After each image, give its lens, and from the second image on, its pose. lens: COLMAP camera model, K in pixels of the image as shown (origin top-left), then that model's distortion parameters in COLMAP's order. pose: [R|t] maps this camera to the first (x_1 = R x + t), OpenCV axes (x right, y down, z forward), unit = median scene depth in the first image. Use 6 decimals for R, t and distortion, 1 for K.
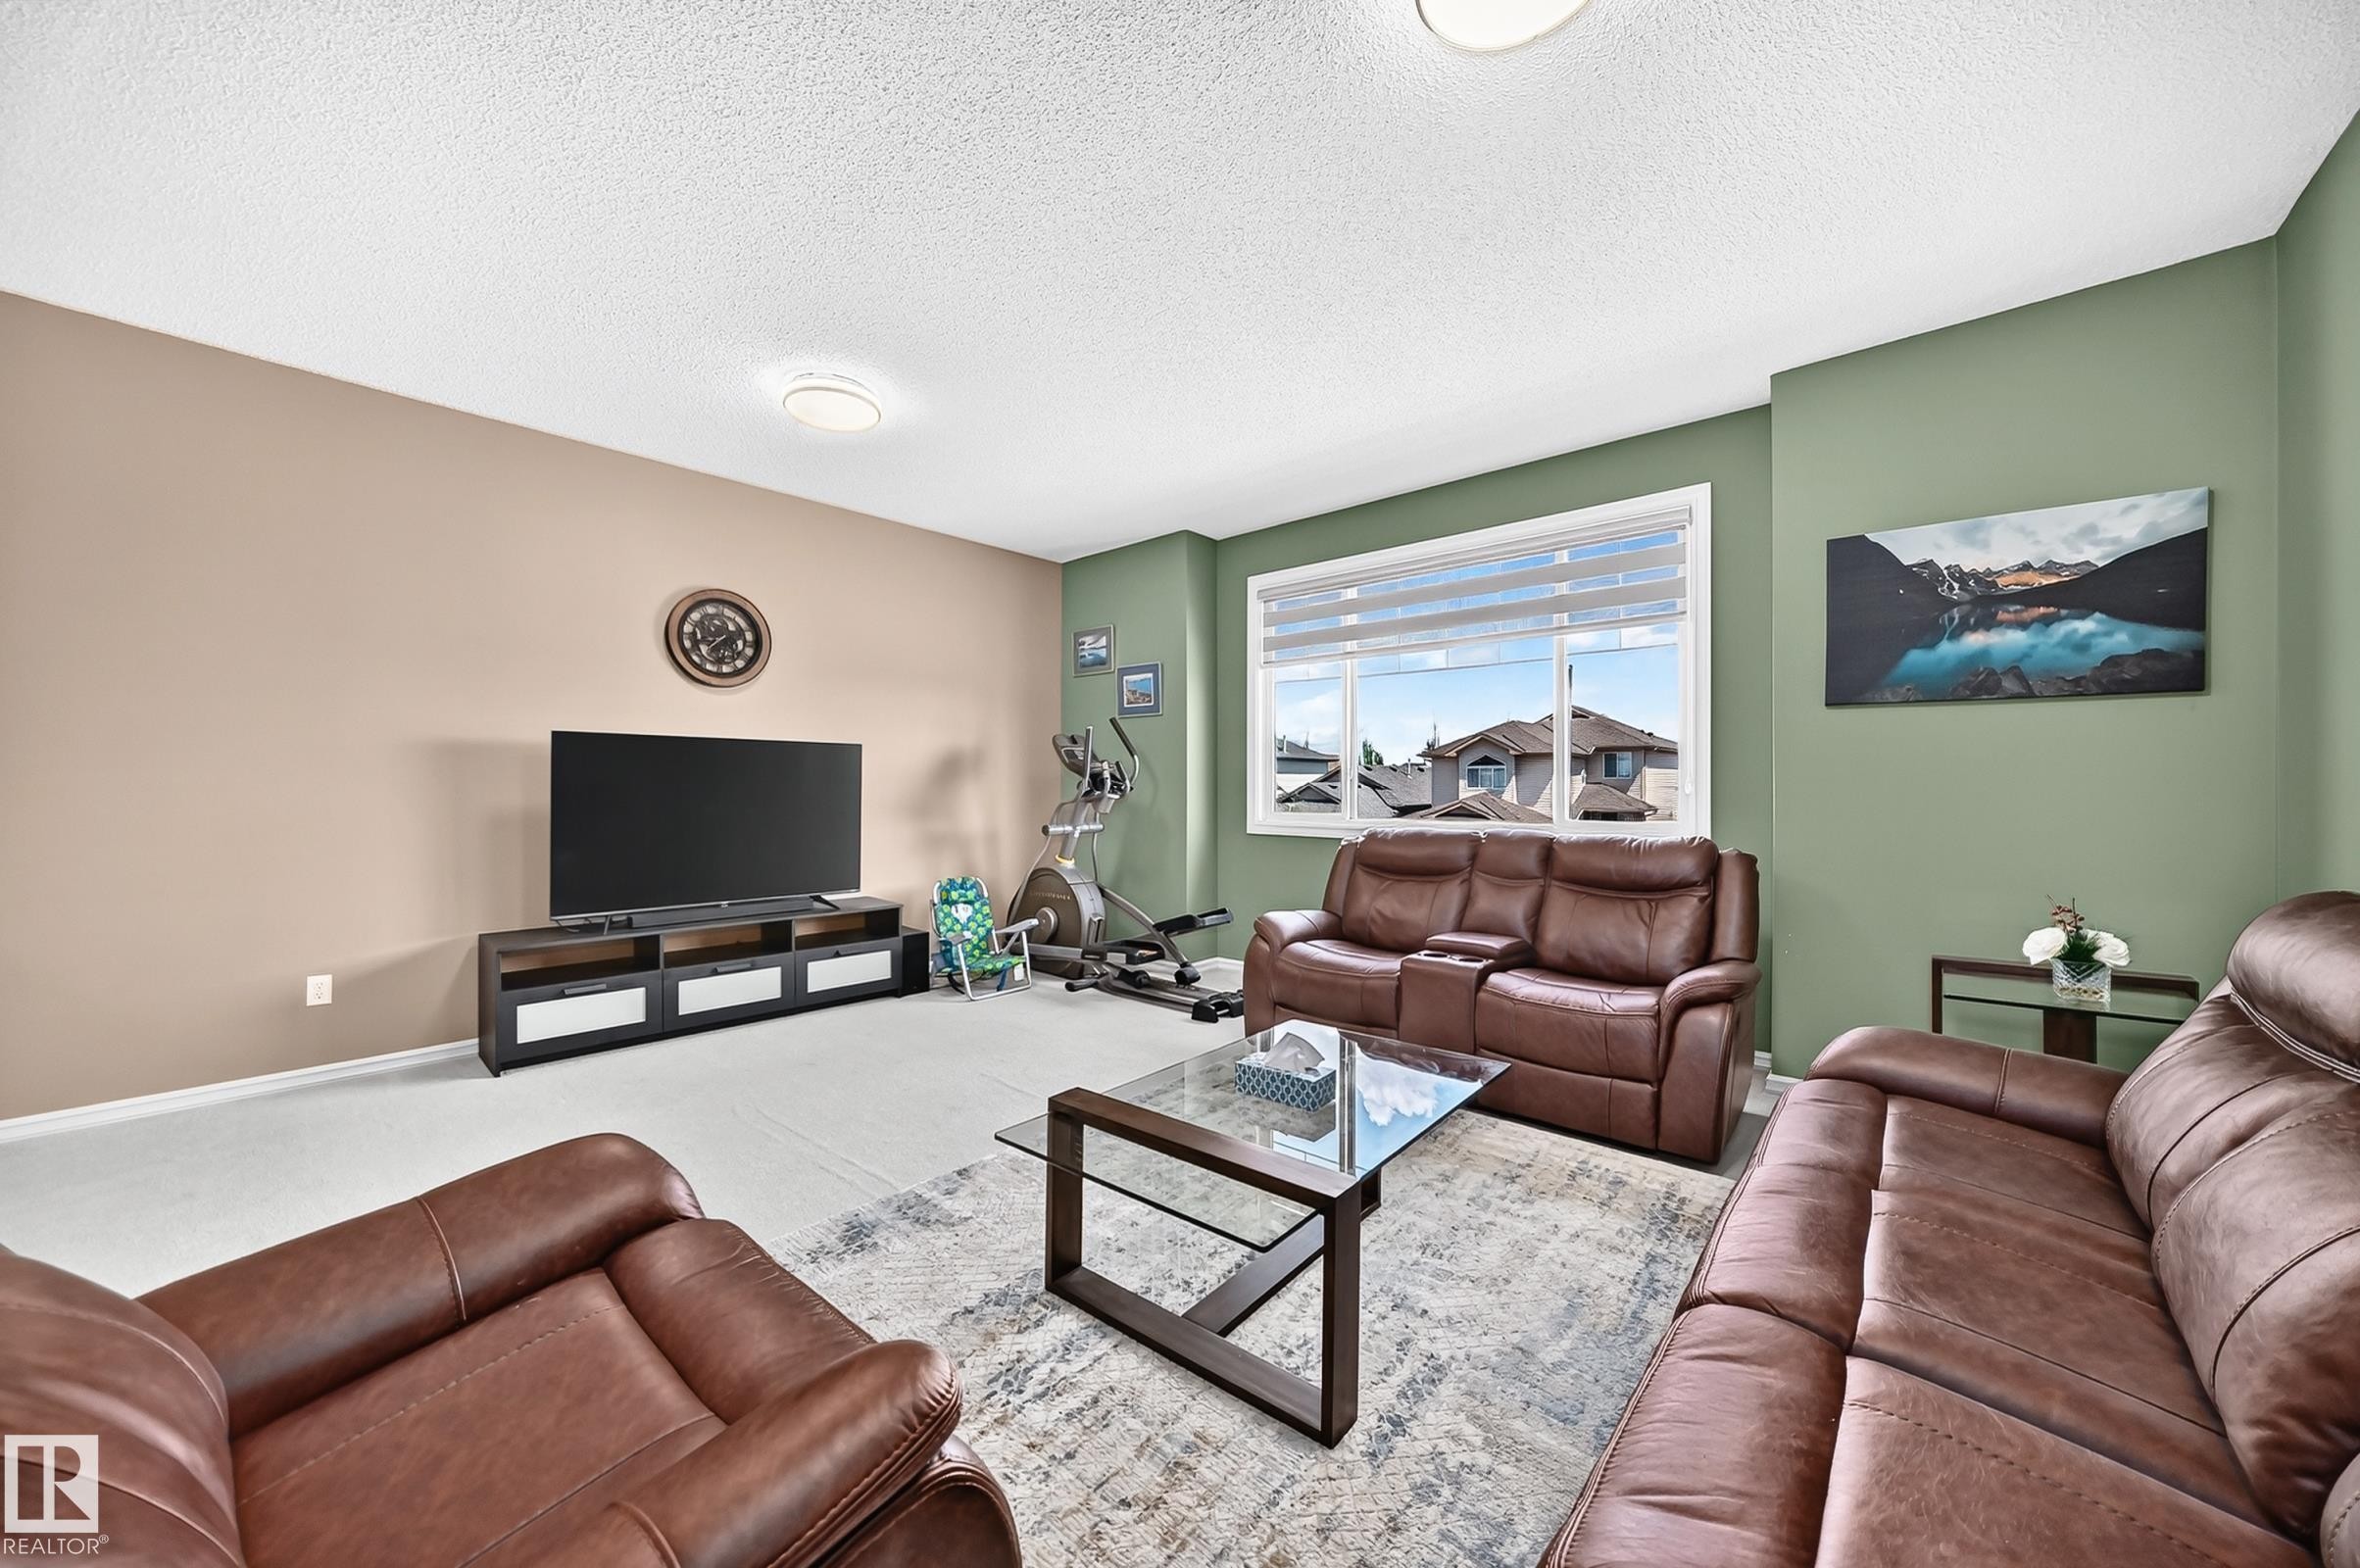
lens RADIAL K [[848.5, 0, 1185.5], [0, 848.5, 785.3], [0, 0, 1]] dist [-0.016902, 0.002485]
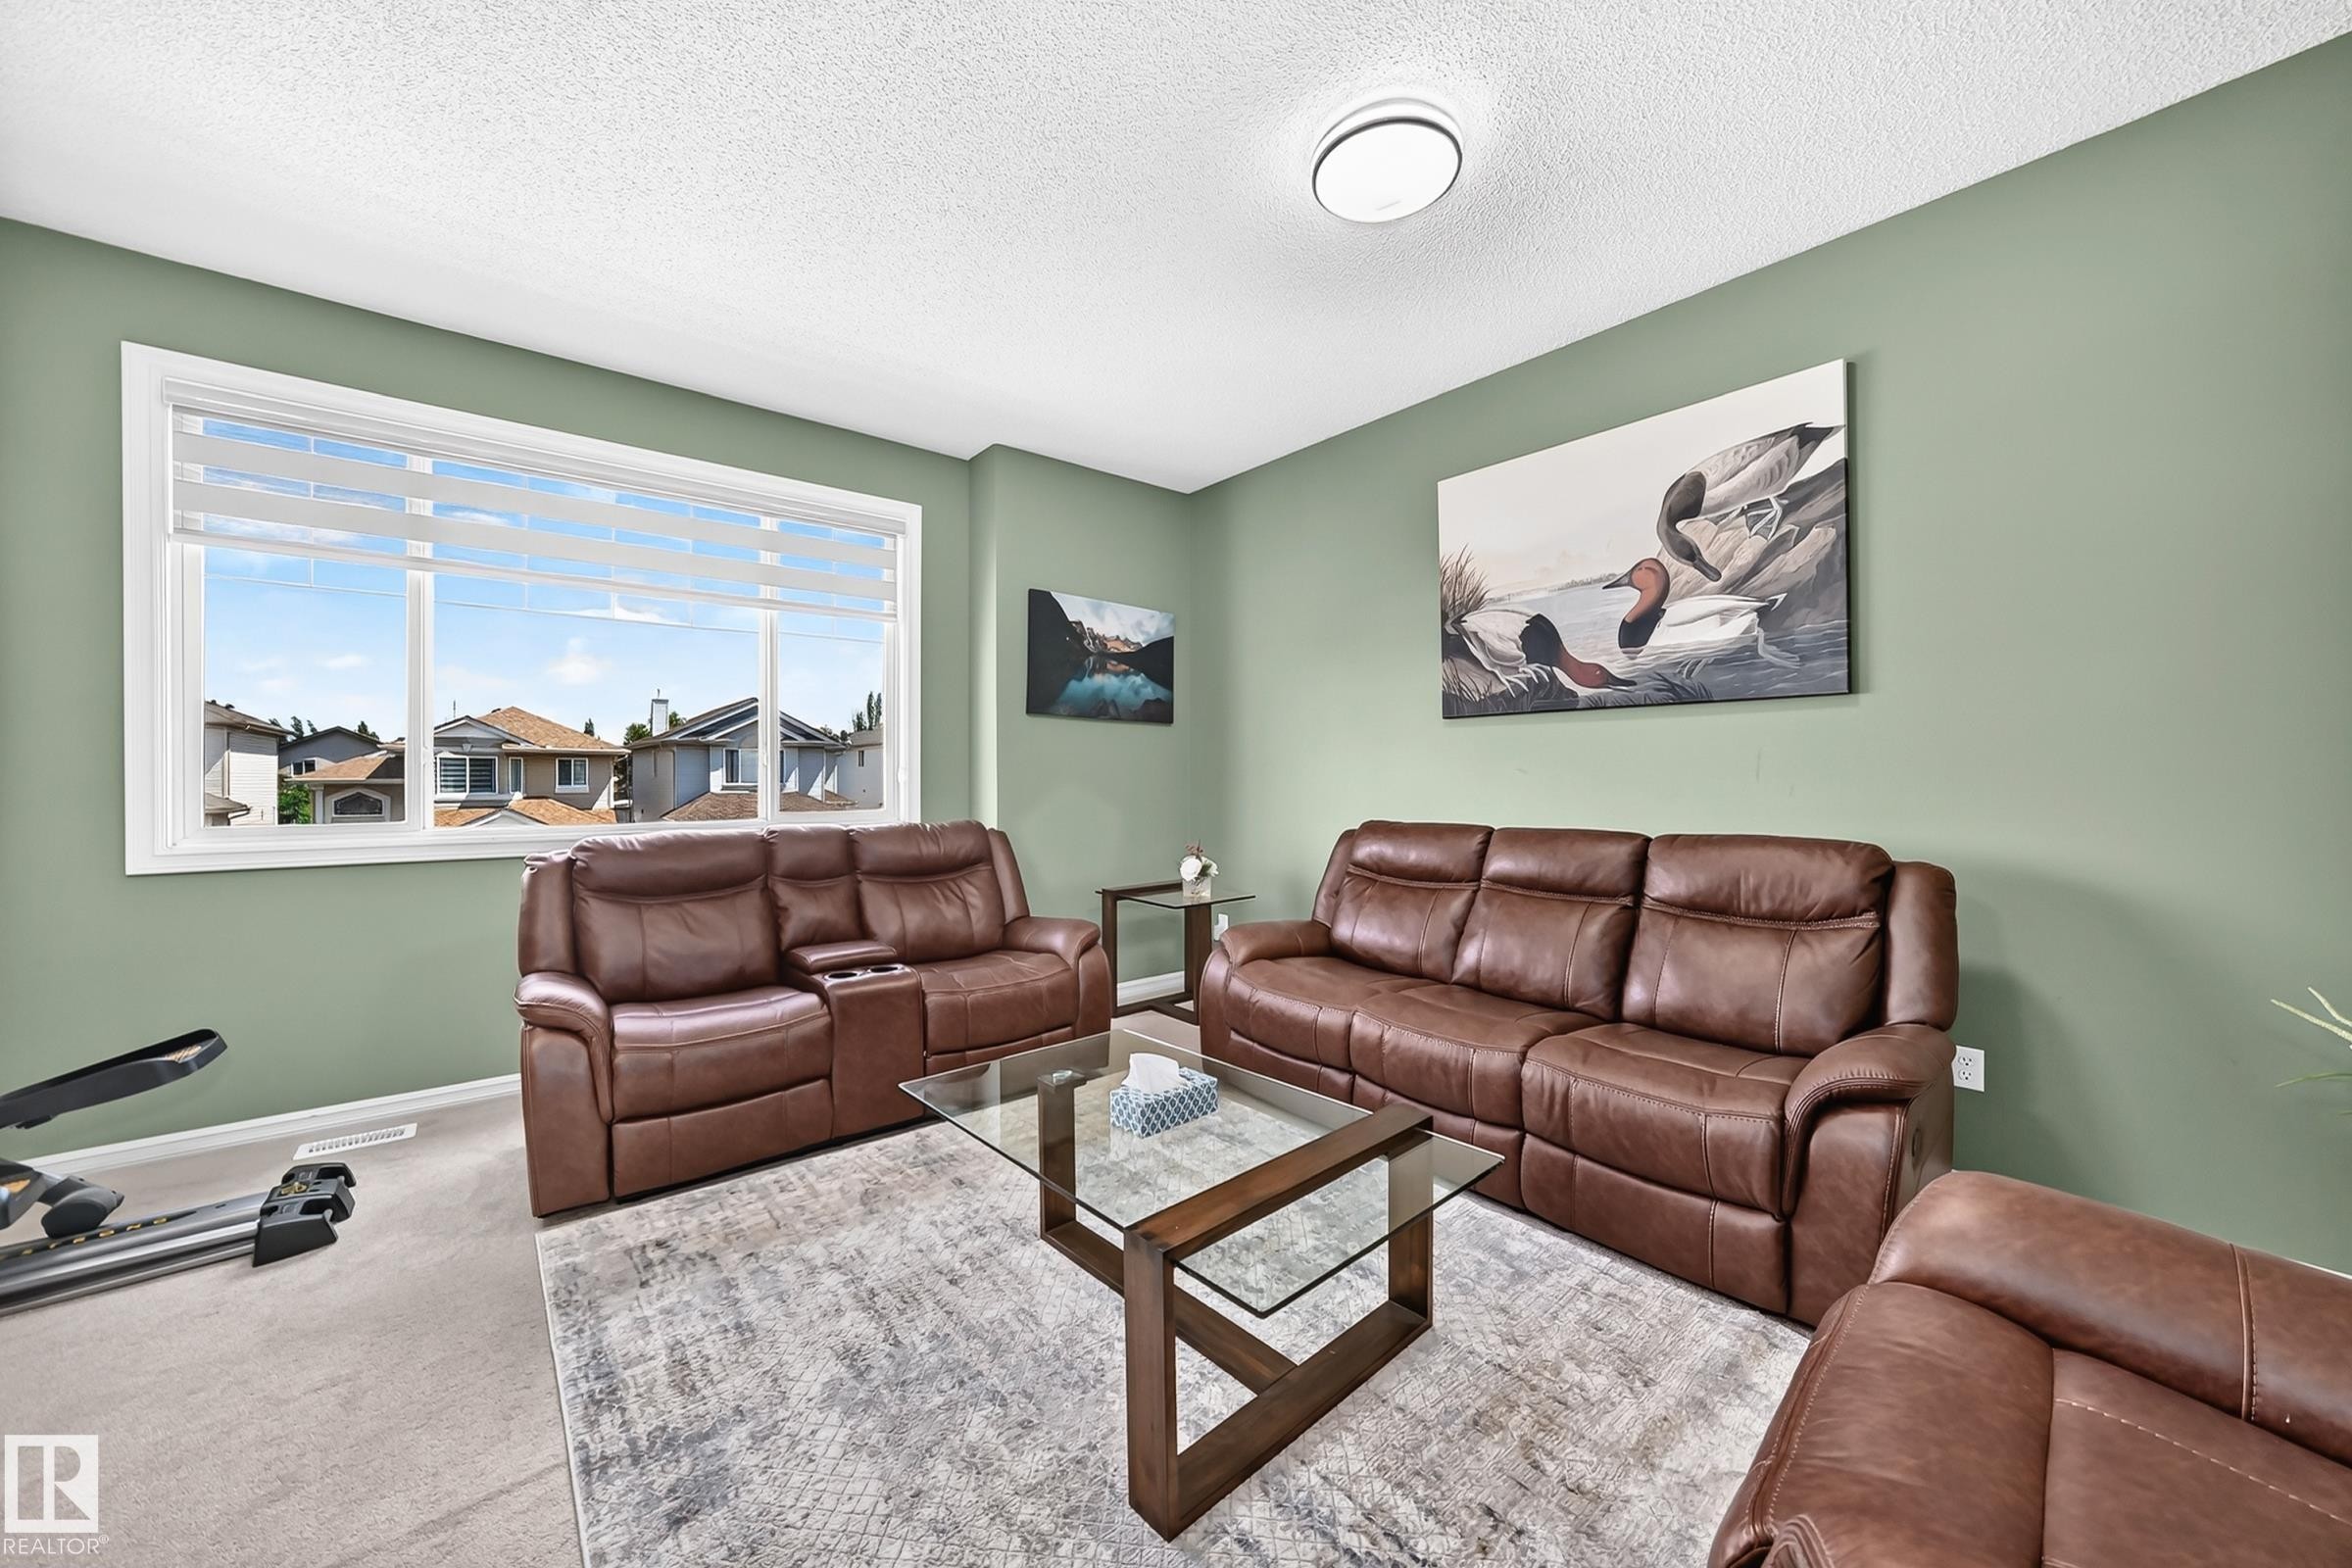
lens RADIAL K [[845.6, 0, 1182.1], [0, 845.6, 780.3], [0, 0, 1]] dist [-0.016902, 0.002485]
pose [[0.144759, -0.006152, 0.989448, -0.551528], [0.001021, 0.999981, 0.006068, 0.000790], [-0.989466, 0.000131, 0.144762, 0.614382]]
